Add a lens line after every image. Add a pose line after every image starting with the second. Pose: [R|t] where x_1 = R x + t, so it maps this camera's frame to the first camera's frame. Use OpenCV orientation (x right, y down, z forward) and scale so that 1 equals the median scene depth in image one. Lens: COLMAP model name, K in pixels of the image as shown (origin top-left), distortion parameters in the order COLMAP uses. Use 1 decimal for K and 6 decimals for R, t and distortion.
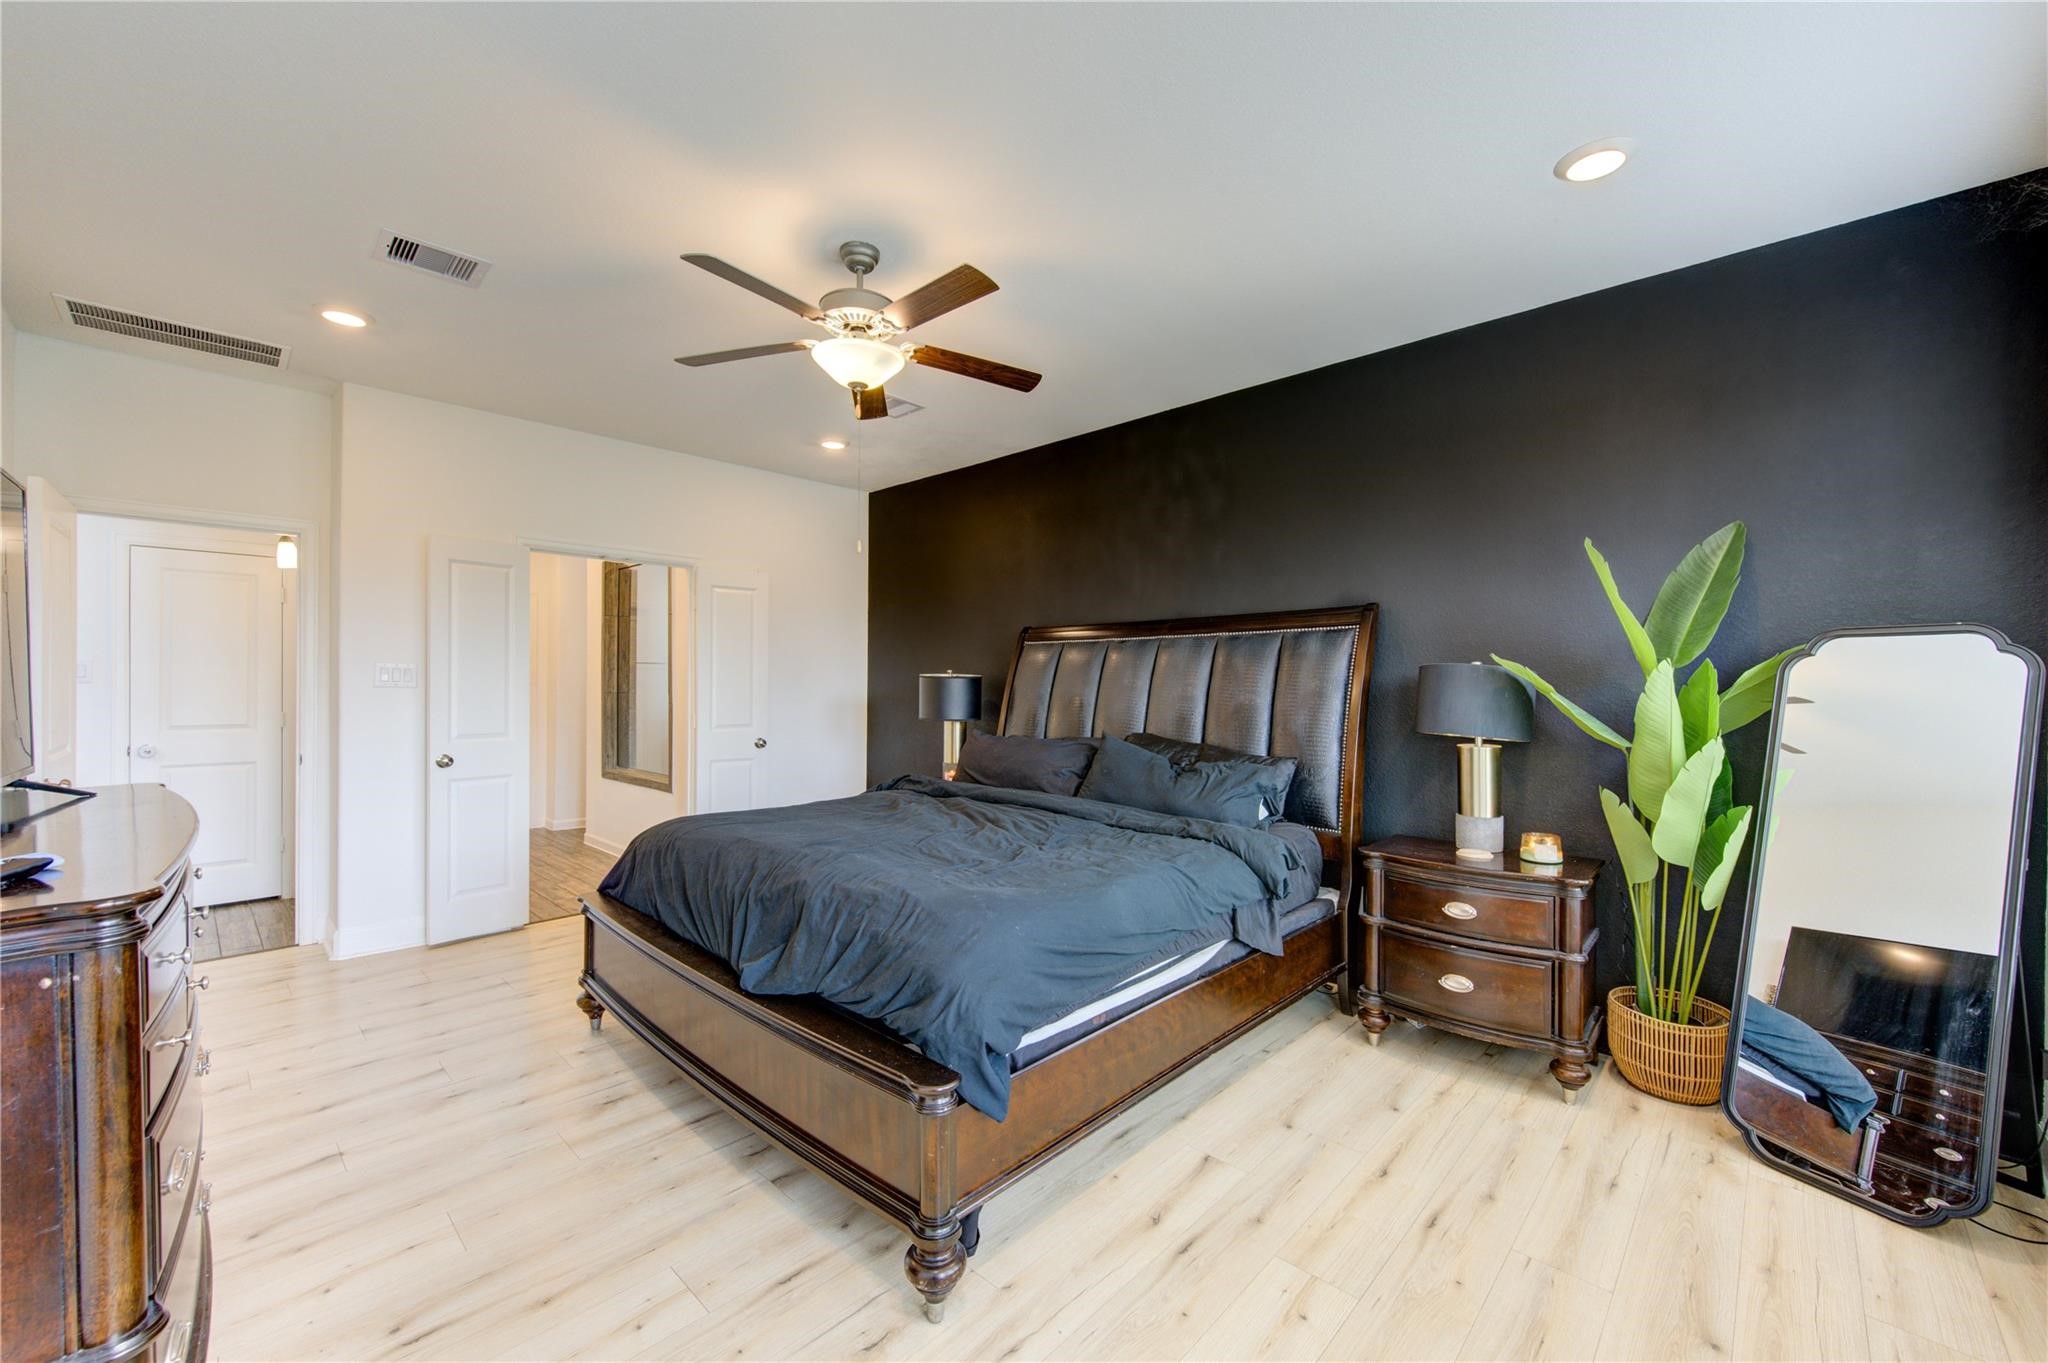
lens RADIAL K [[823.3, 0, 1023.9], [0, 823.3, 683.9], [0, 0, 1]] dist [-0.000632, -0.000032]
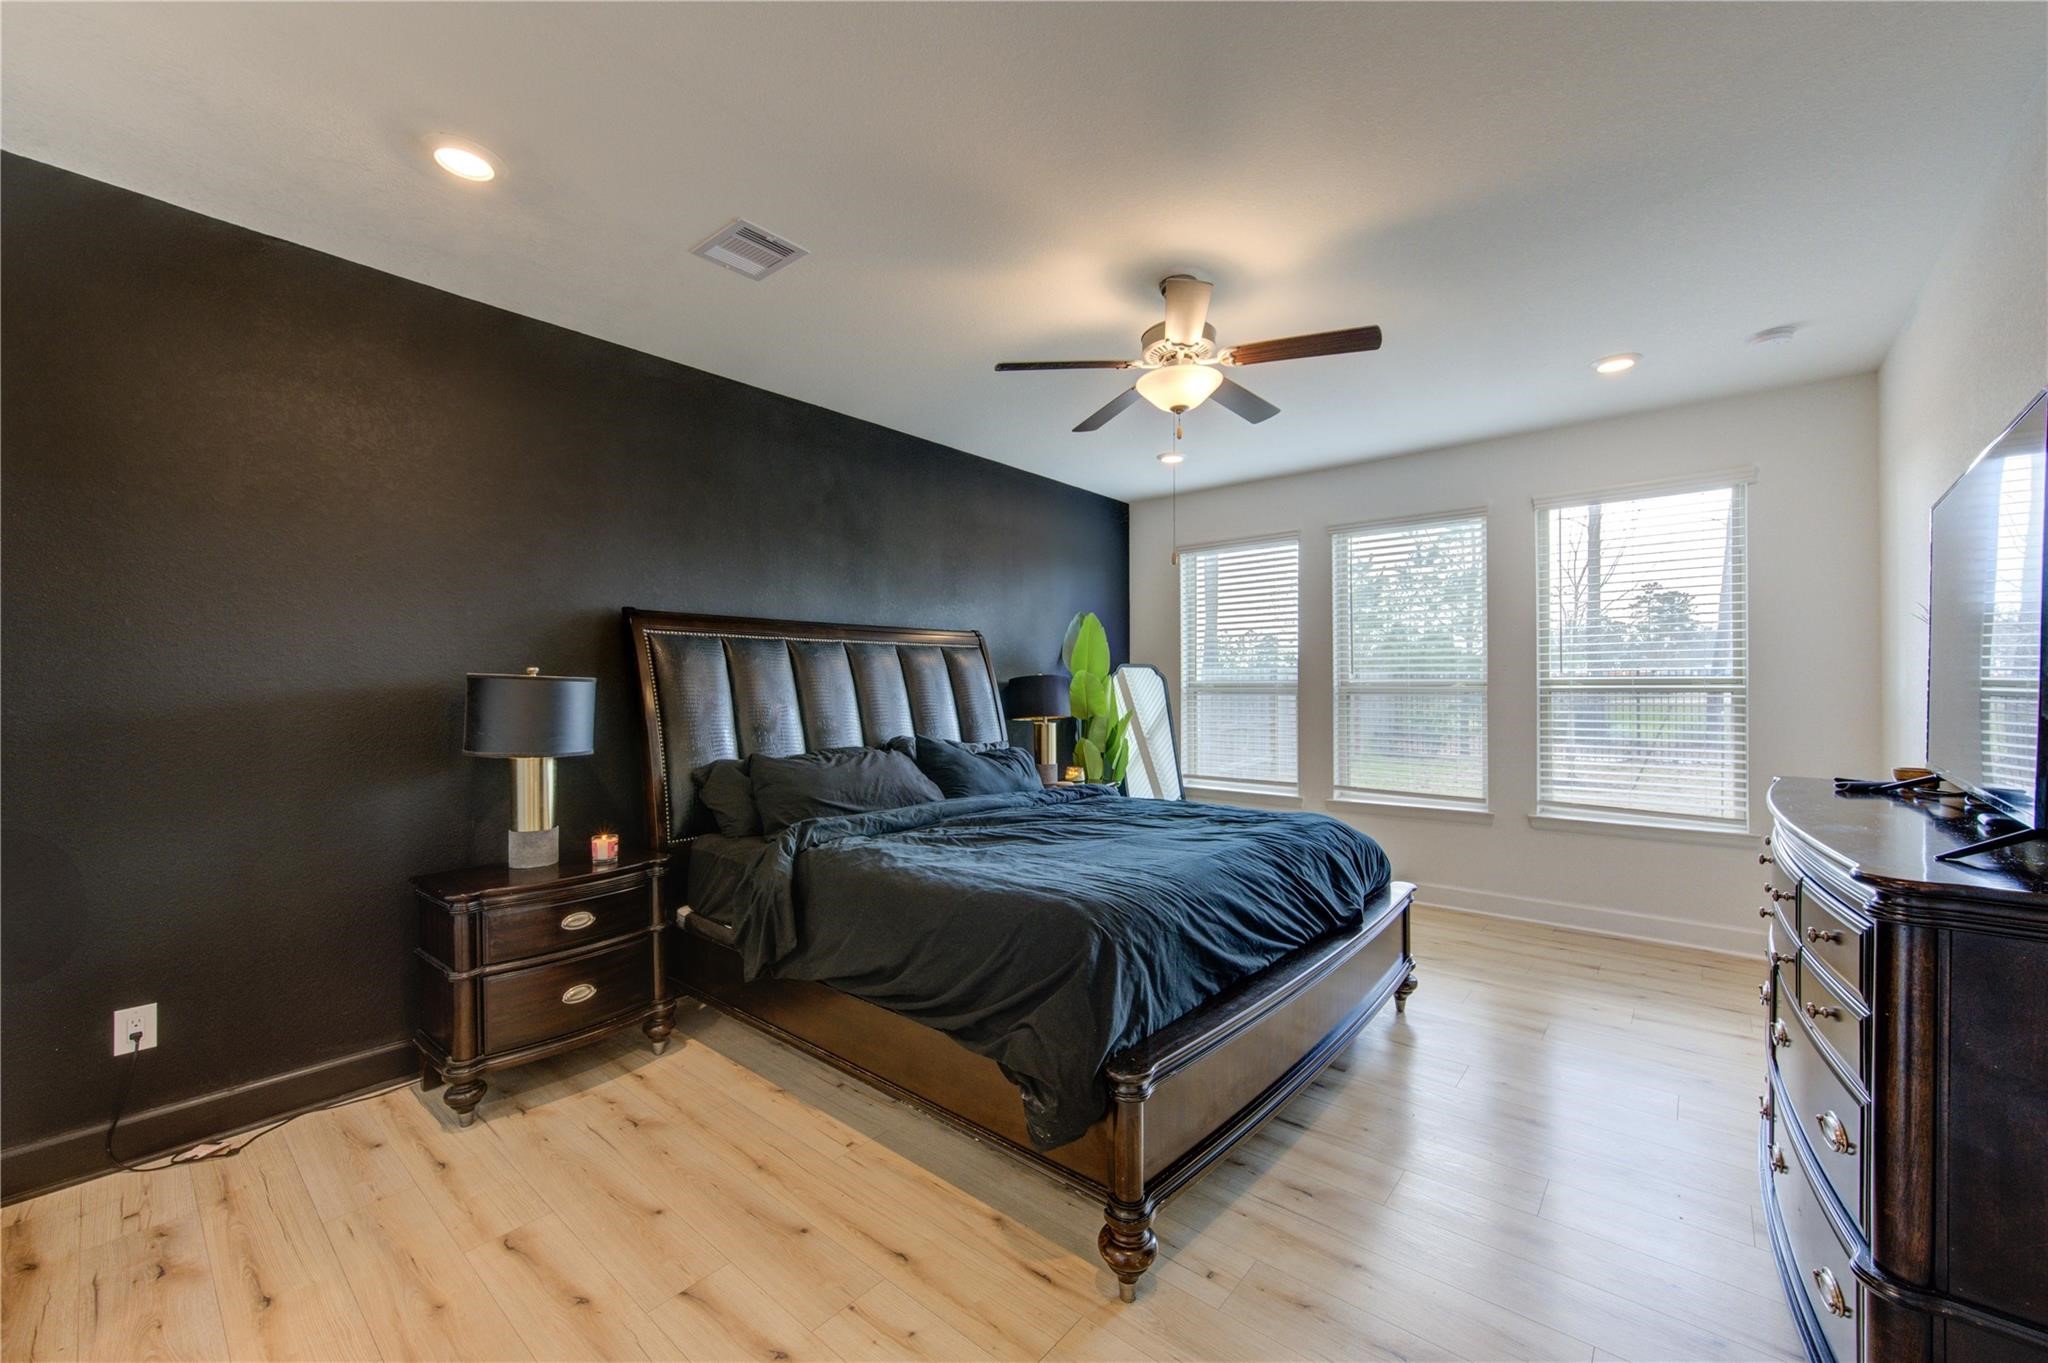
lens RADIAL K [[823.3, 0, 1023.9], [0, 823.3, 683.9], [0, 0, 1]] dist [-0.000632, -0.000032]
pose [[-0.036646, 0.019014, 0.999147, -0.608430], [0.000802, 0.999819, -0.018997, 0.003984], [-0.999328, 0.000105, -0.036655, 0.595456]]
